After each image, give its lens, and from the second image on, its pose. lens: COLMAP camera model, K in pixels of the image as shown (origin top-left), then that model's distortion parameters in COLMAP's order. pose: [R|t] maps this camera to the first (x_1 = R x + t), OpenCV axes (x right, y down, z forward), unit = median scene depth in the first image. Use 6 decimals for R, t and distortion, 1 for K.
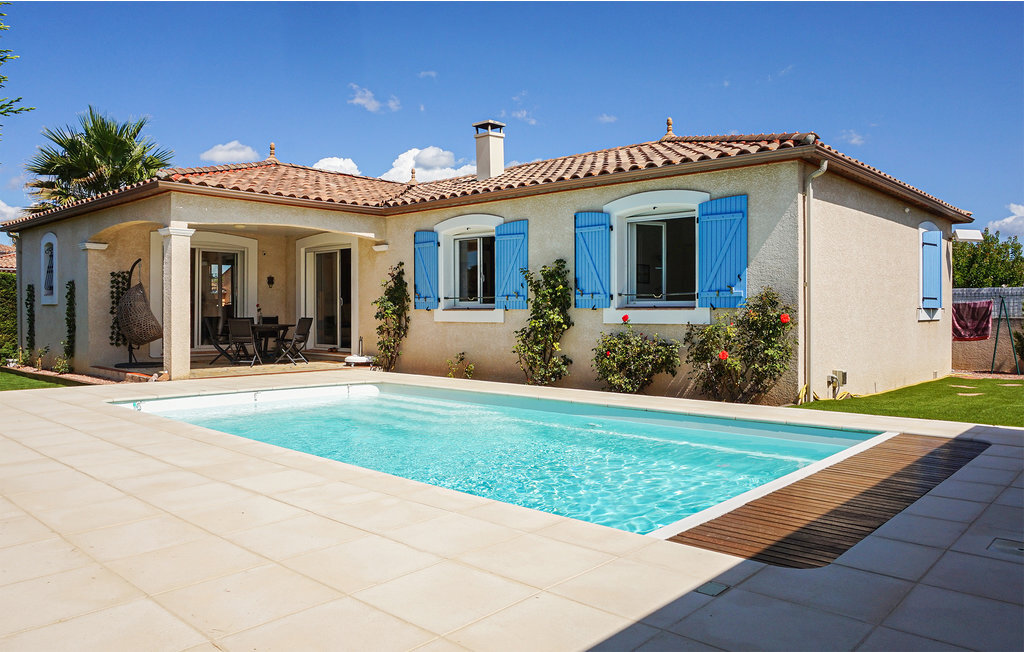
lens RADIAL K [[725.3, 0, 512.0], [0, 725.3, 326.0], [0, 0, 1]] dist [-0.004528, -0.001883]
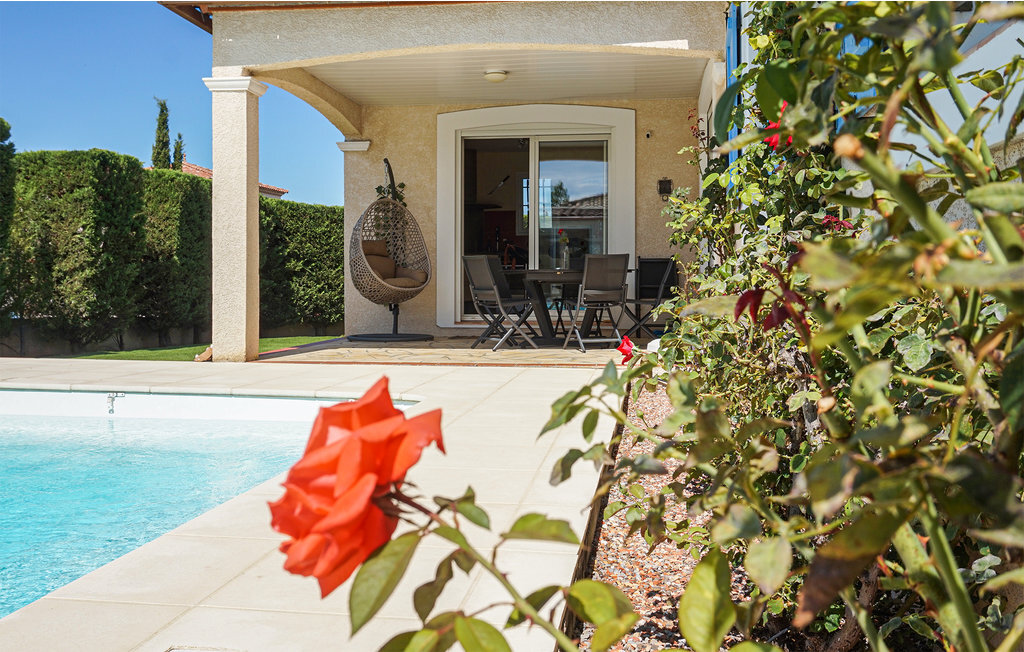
lens RADIAL K [[963.0, 0, 512.0], [0, 963.0, 326.0], [0, 0, 1]] dist [-0.001110, -0.000518]
pose [[0.550353, 0.036666, -0.834127, 0.214832], [-0.015766, 0.999314, 0.033525, 0.017006], [0.834783, -0.005300, 0.550553, 0.653650]]
